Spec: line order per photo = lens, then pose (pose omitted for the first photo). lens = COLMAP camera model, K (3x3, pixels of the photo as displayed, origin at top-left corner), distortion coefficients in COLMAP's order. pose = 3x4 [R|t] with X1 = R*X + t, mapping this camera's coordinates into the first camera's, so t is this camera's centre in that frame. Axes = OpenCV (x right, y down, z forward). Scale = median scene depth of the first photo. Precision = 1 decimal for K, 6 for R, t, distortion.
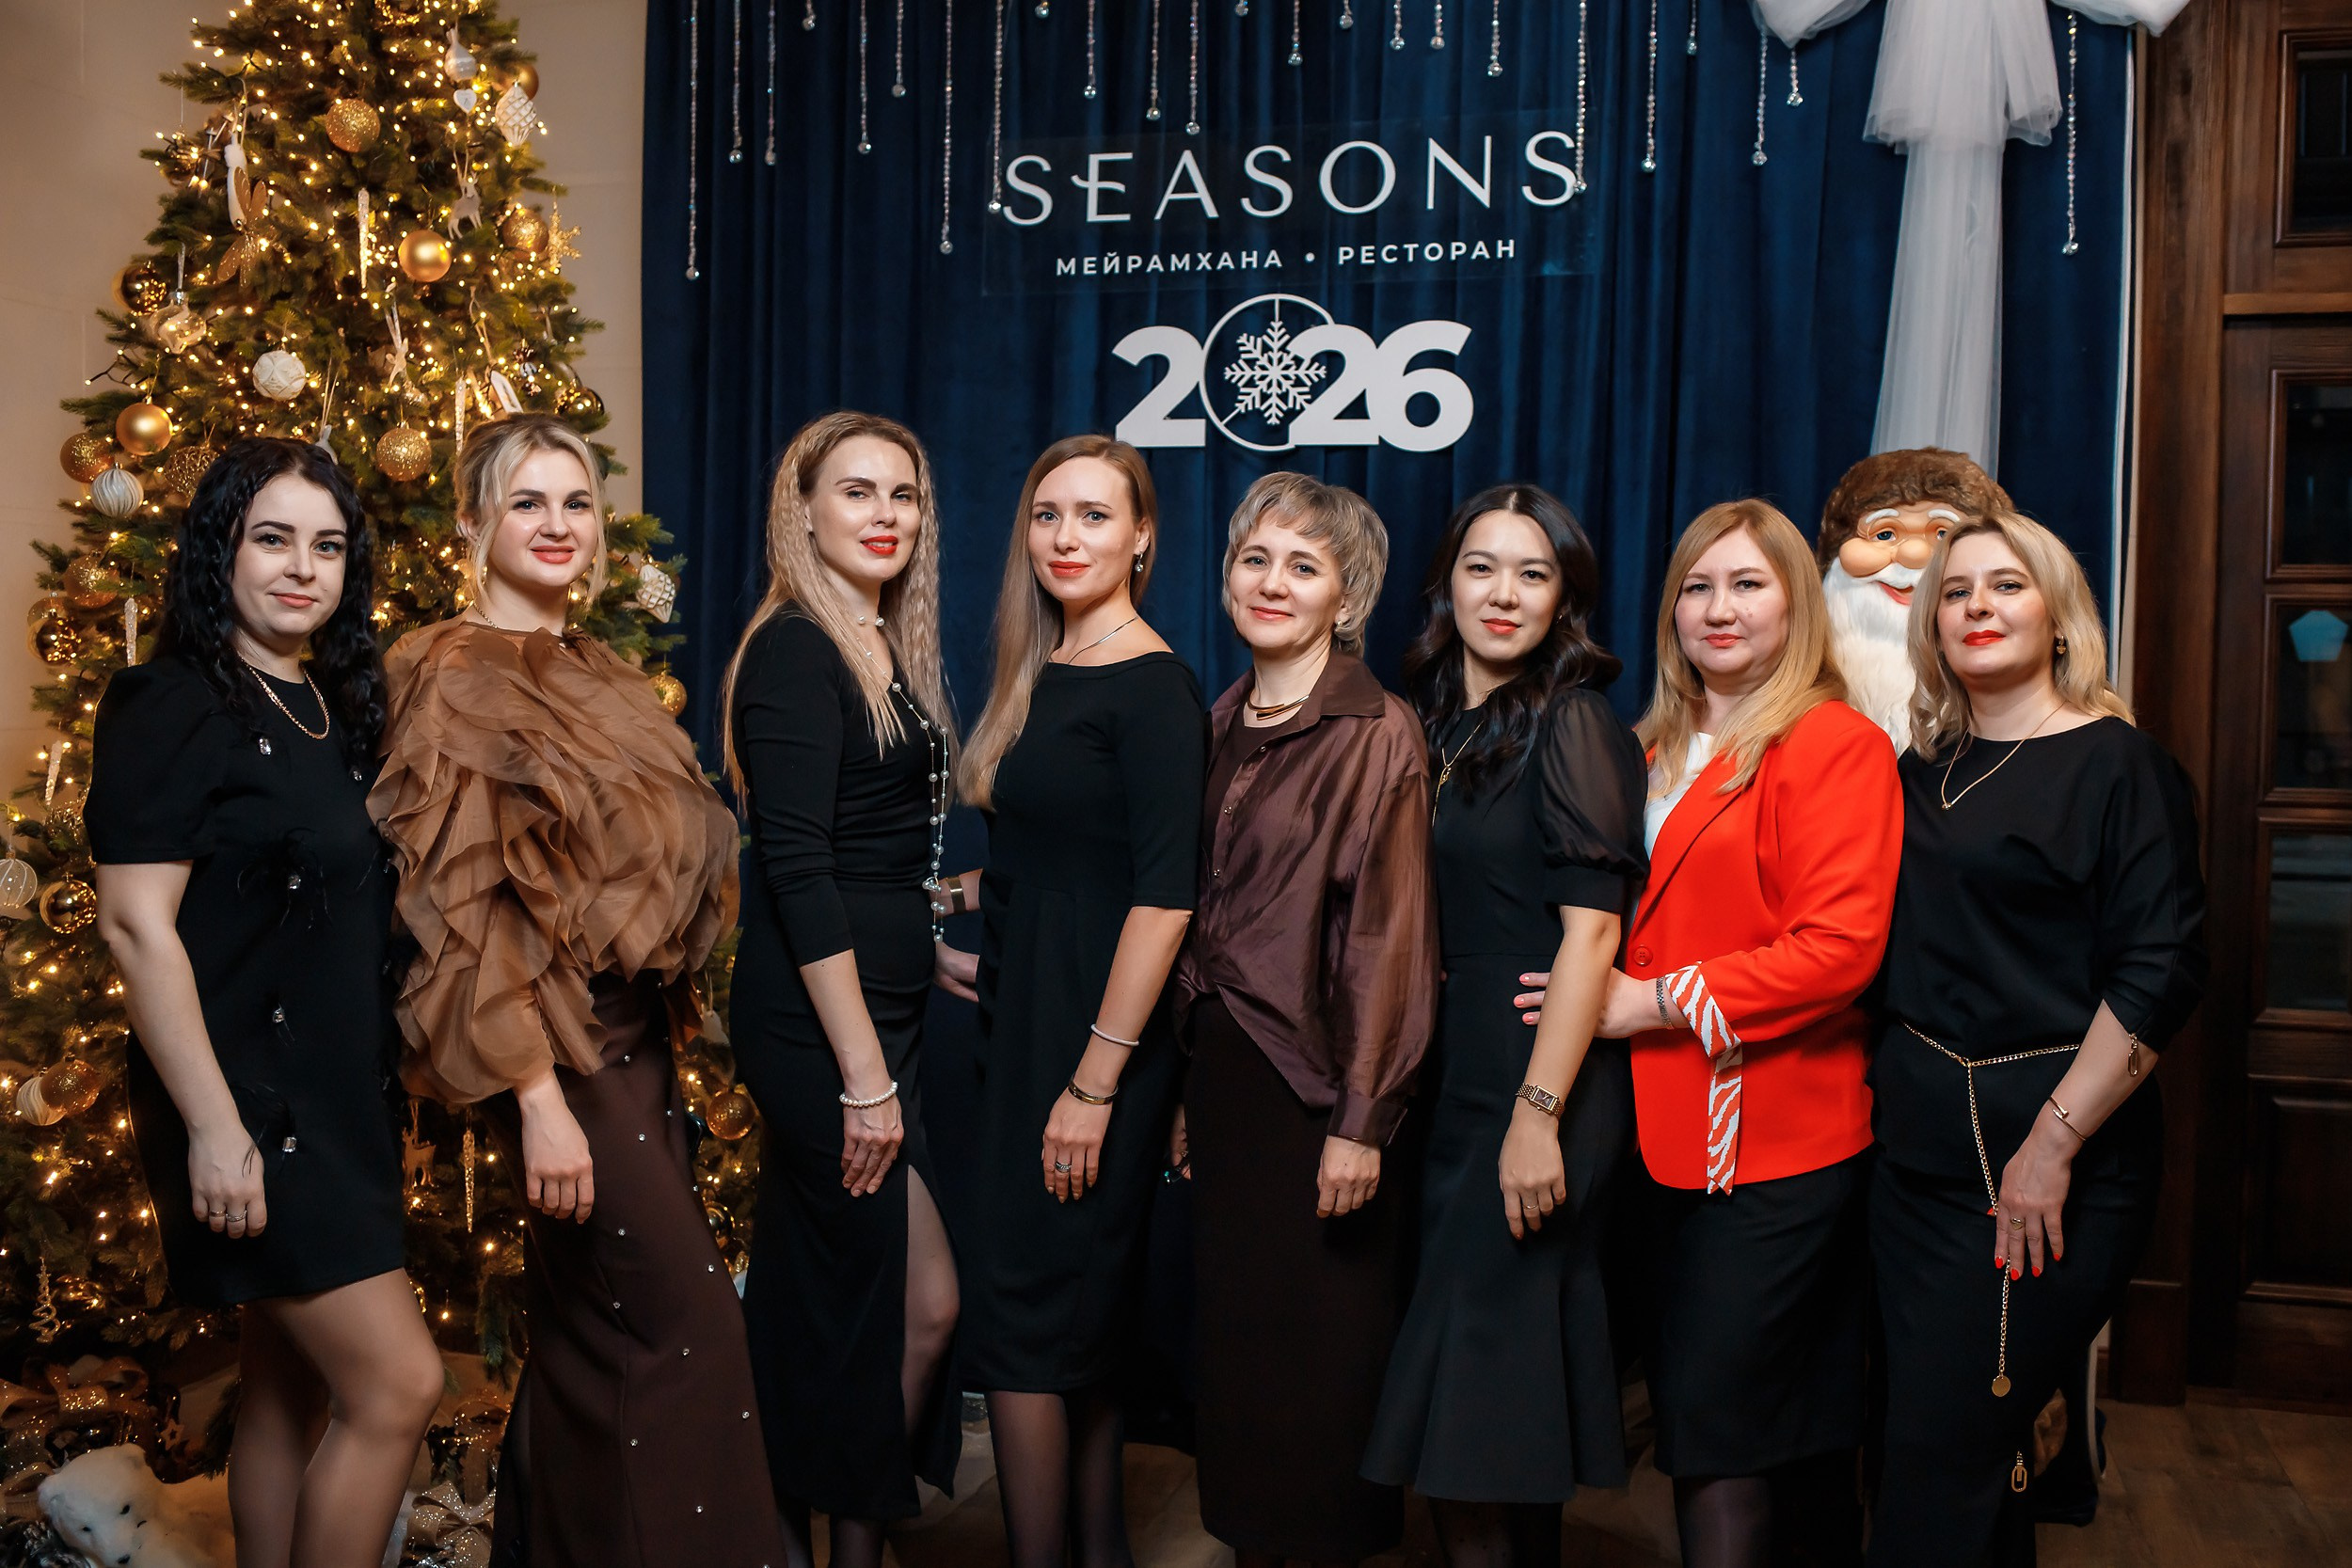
lens RADIAL K [[2282.5, 0, 1146.8], [0, 2282.5, 773.1], [0, 0, 1]] dist [-0.049526, 0.000000]
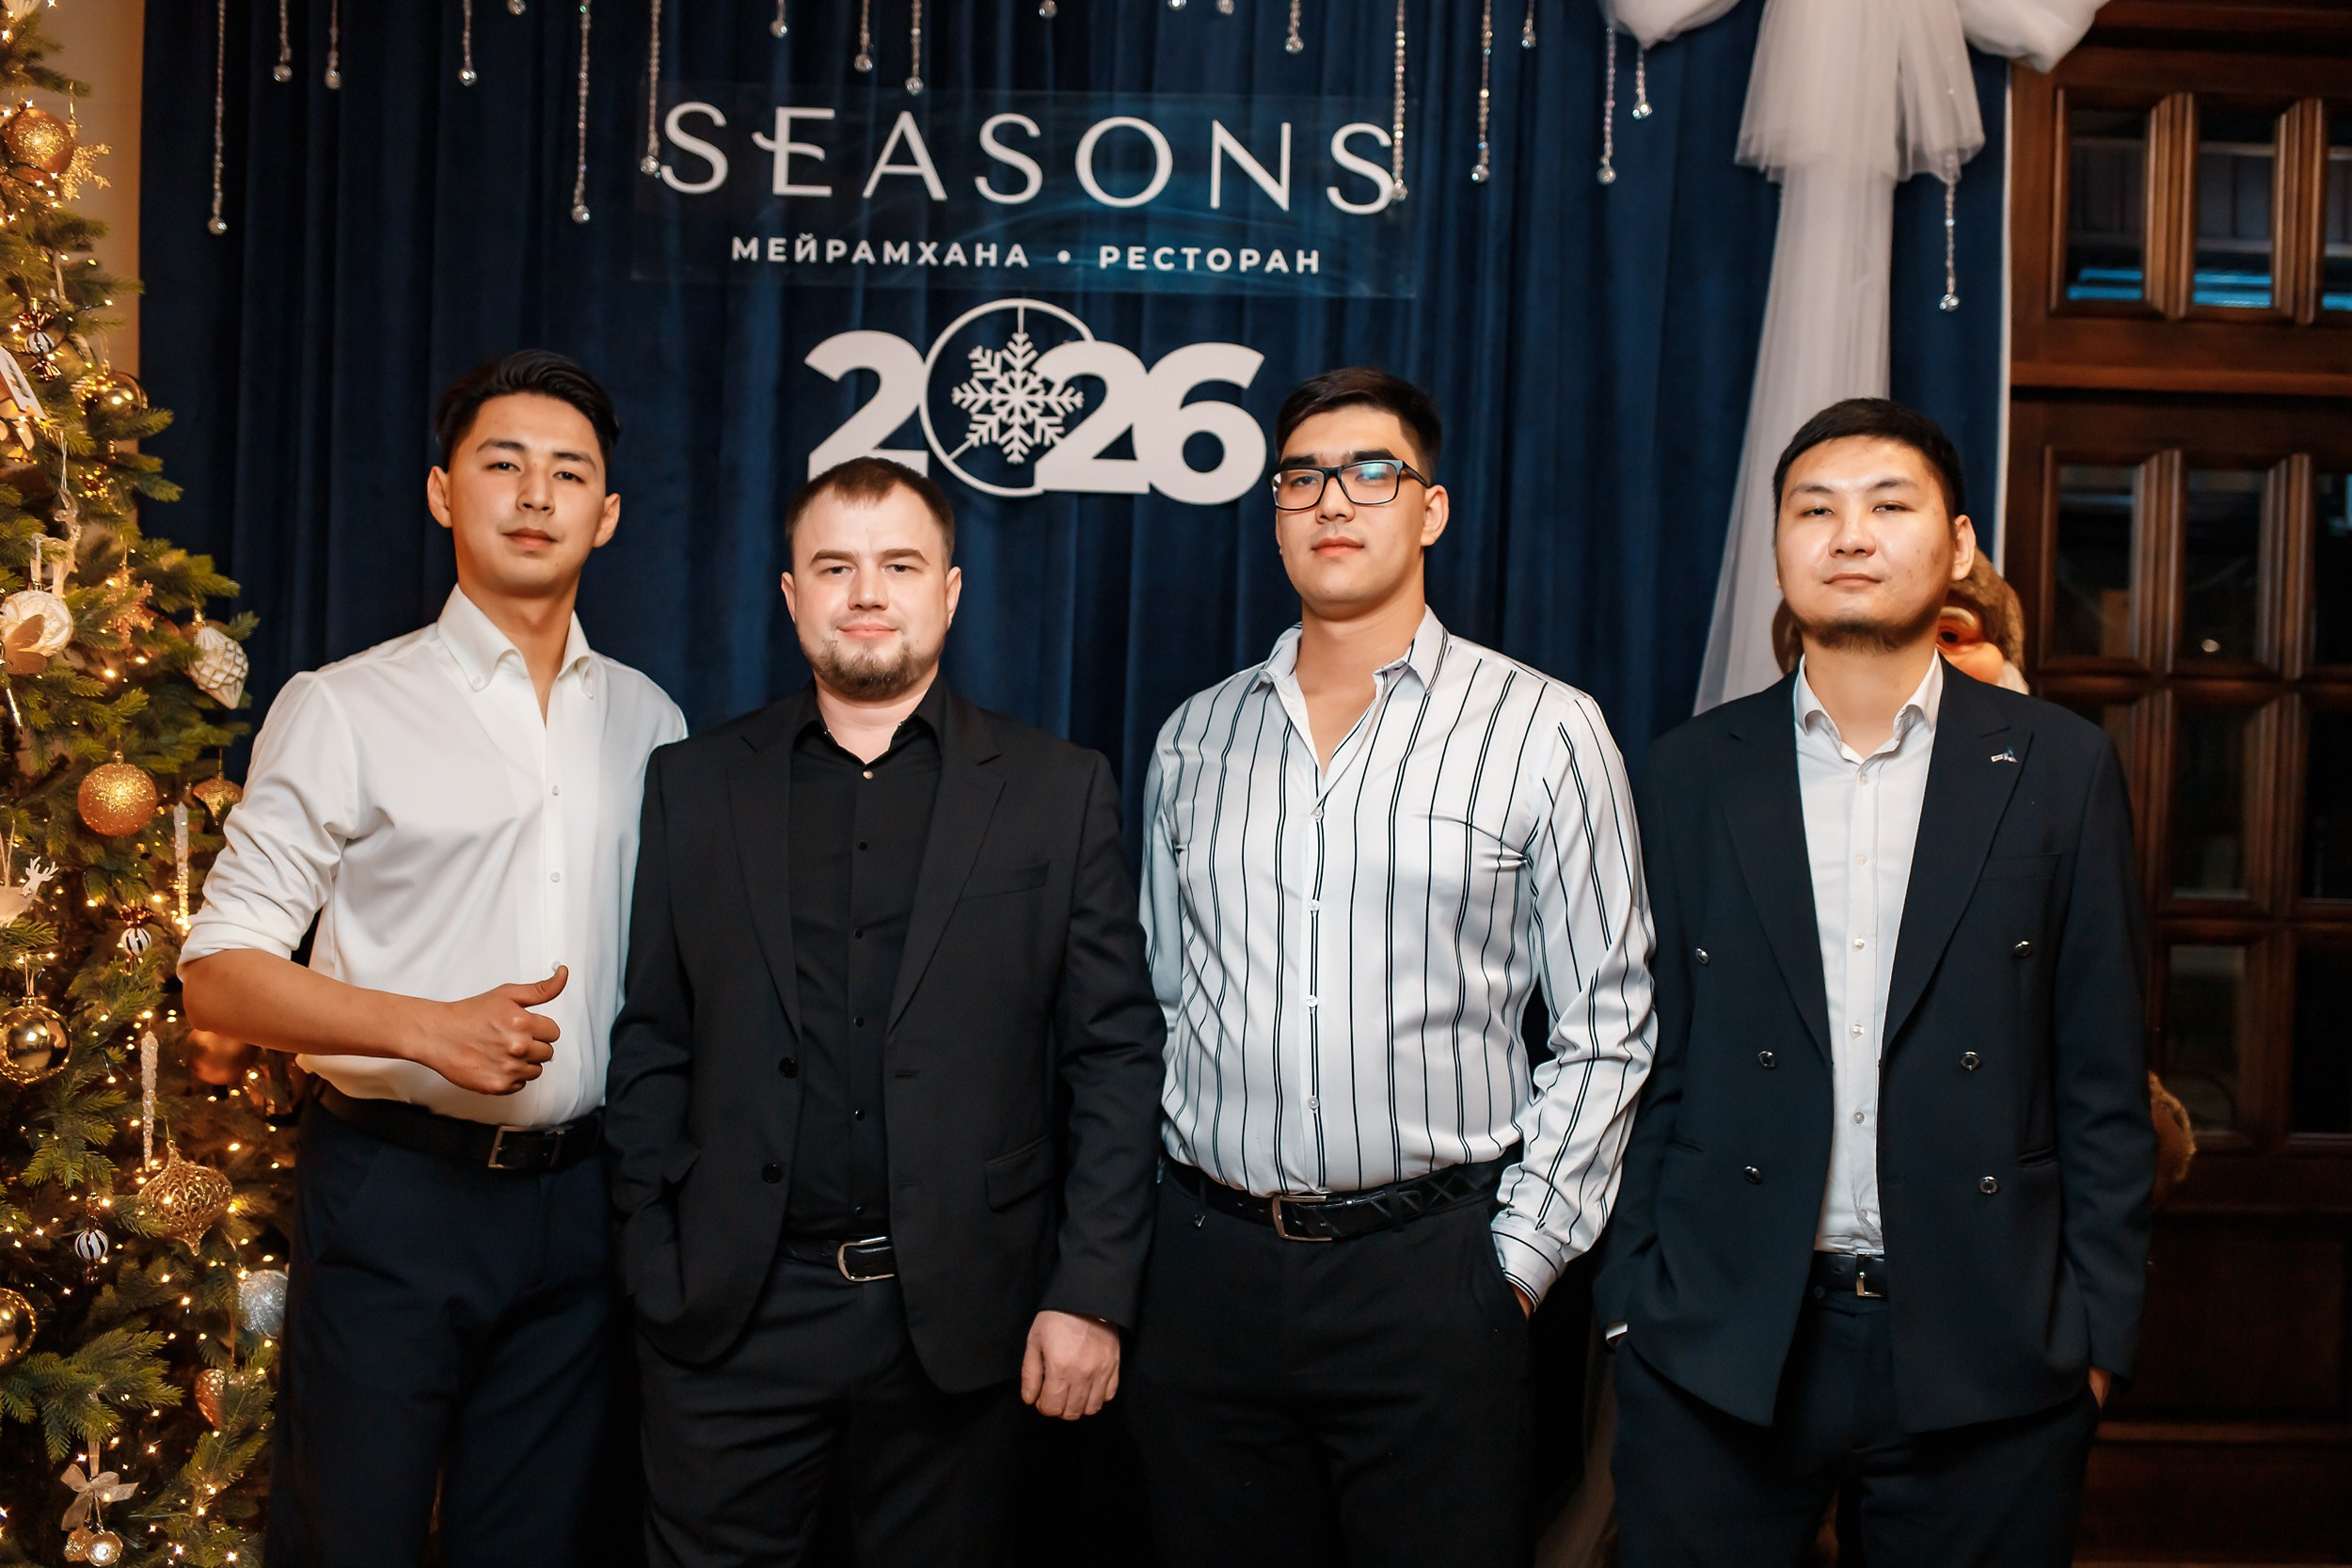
lens RADIAL K [[2282.5, 0, 1165.1], [0, 2282.5, 783.1], [0, 0, 1]] dist [-0.049526, 0.000000]
pose [[0.955678, 0.001547, 0.294410, -0.130158], [0.000452, 0.999977, -0.006721, -0.035053], [-0.294413, 0.006556, 0.955656, 0.220854]]
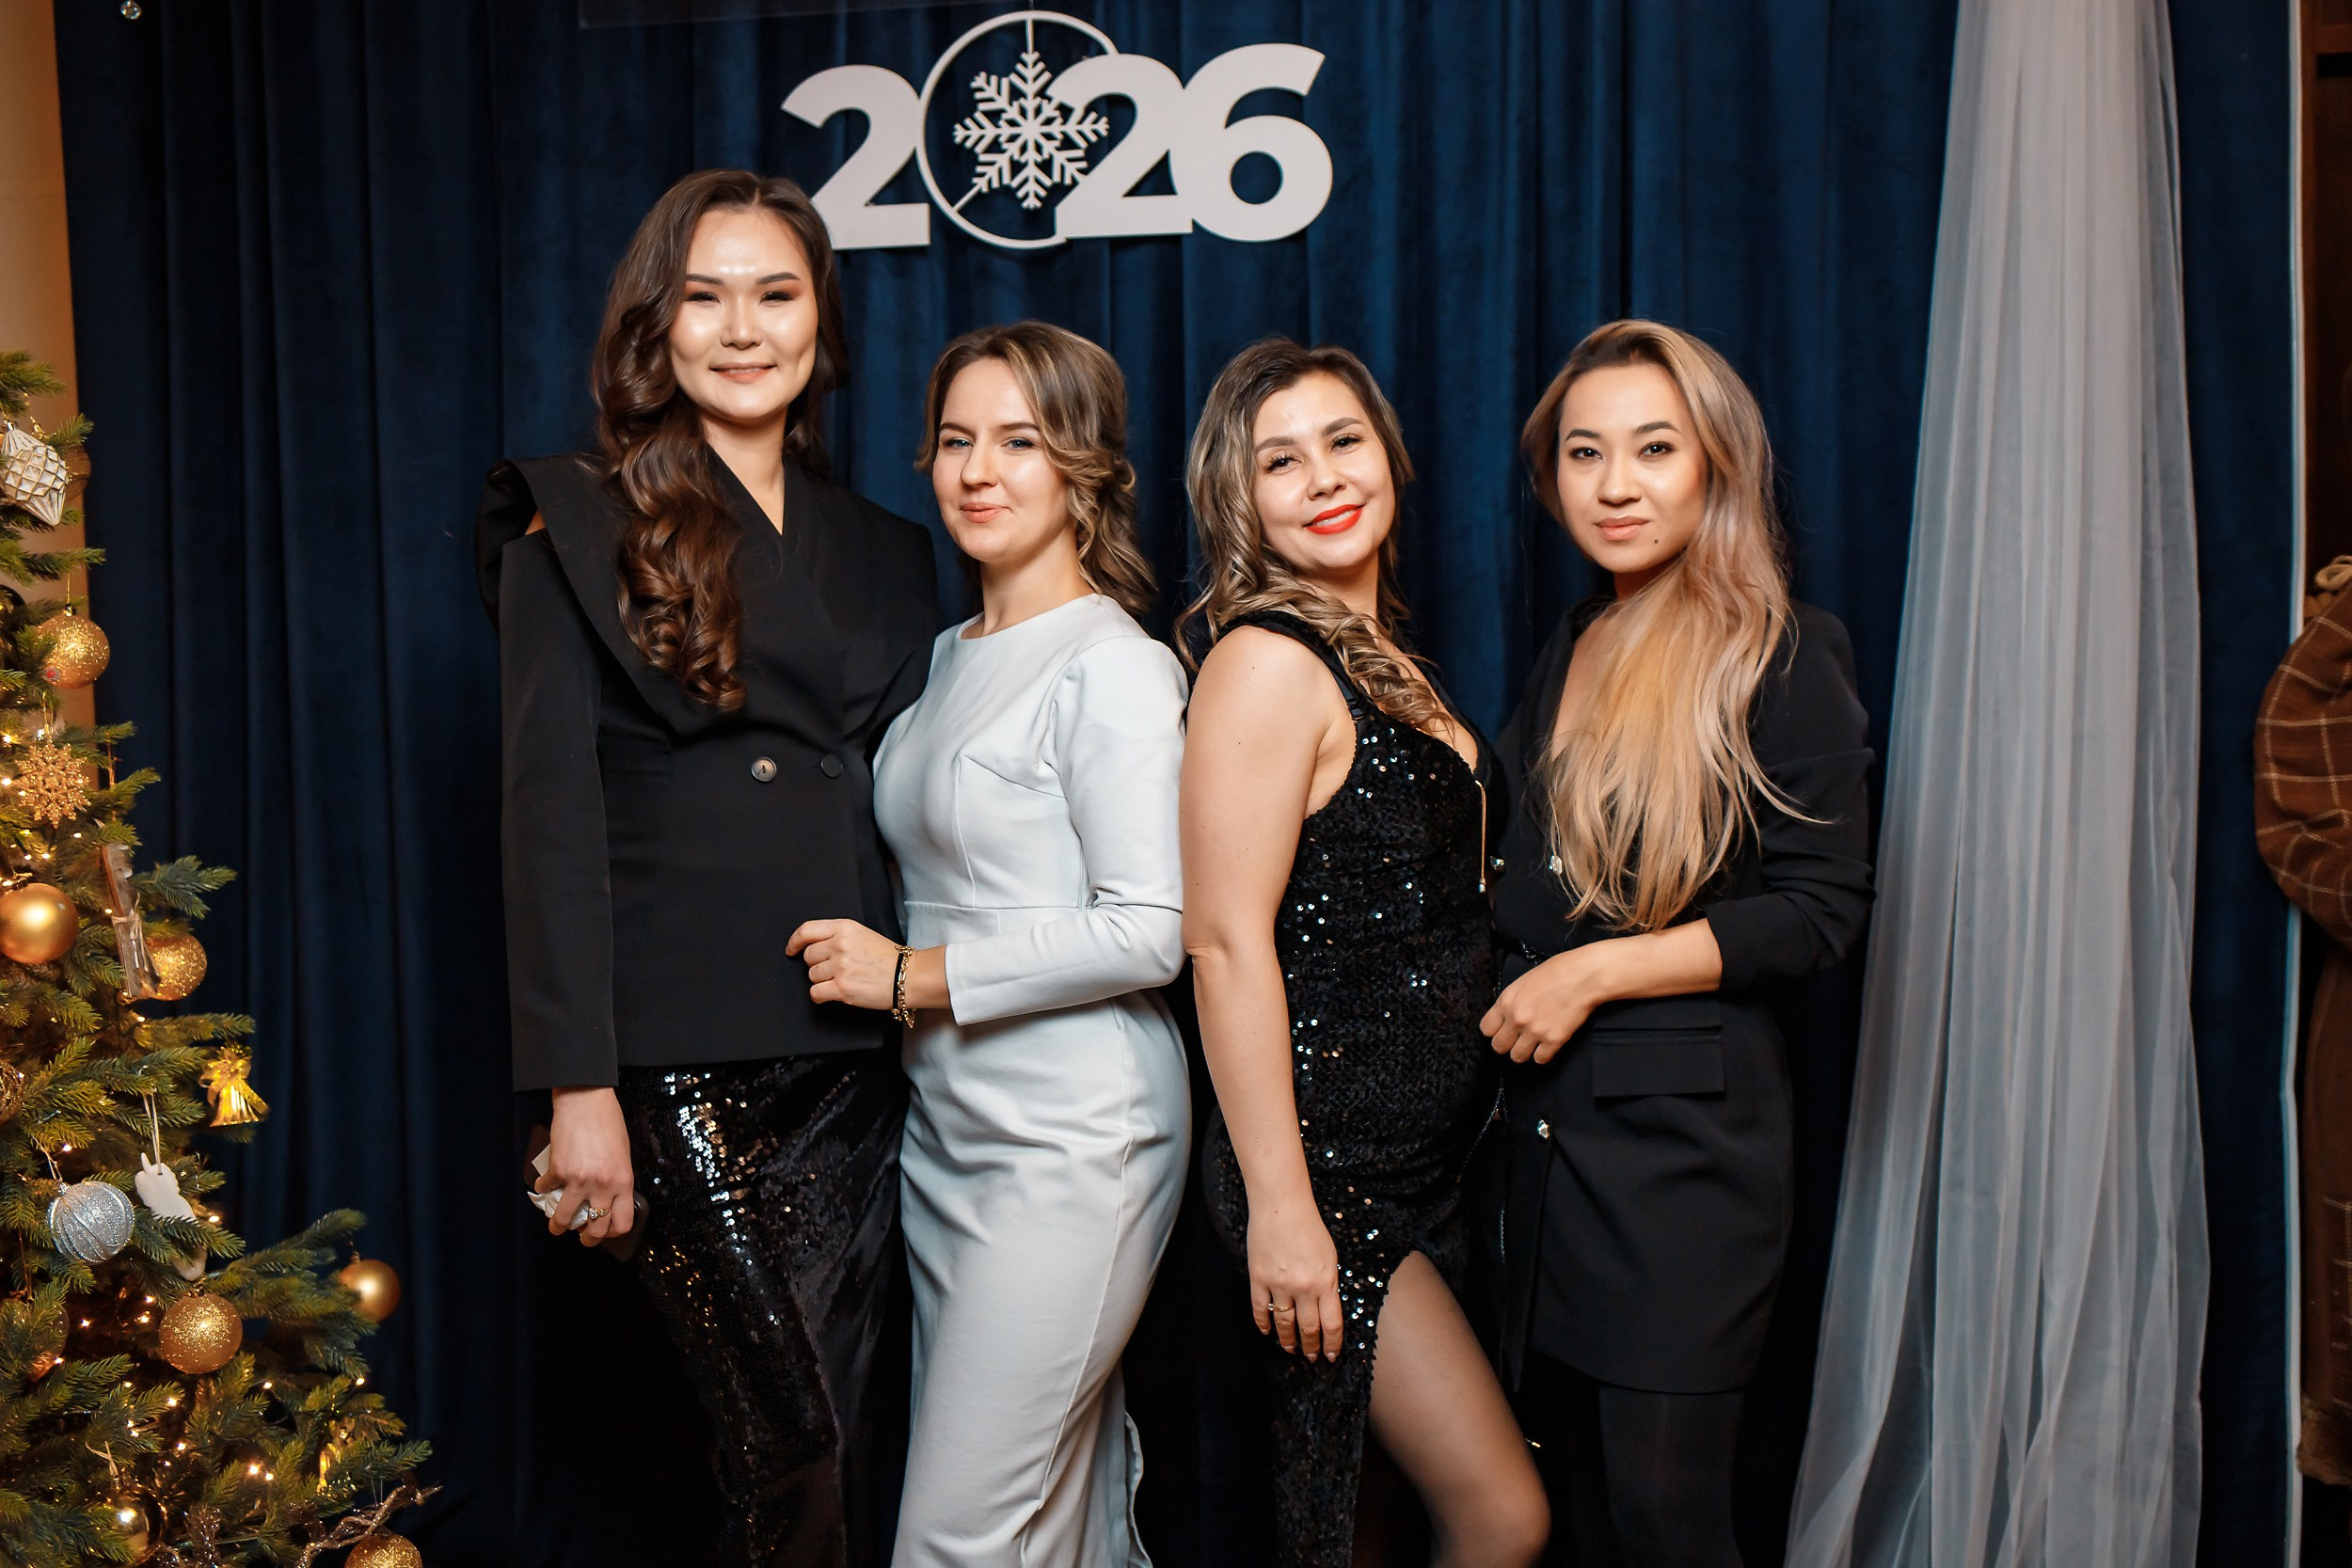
lens RADIAL K [[2282.5, 0, 1181.6], [0, 2282.5, 773.2], [0, 0, 1]] dist [-0.049526, 0.000000]
pose [[0.988604, -0.045175, 0.143601, -0.004110], [0.042613, 0.998874, 0.020866, -0.000314], [-0.144382, -0.014509, 0.989416, 0.335489]]
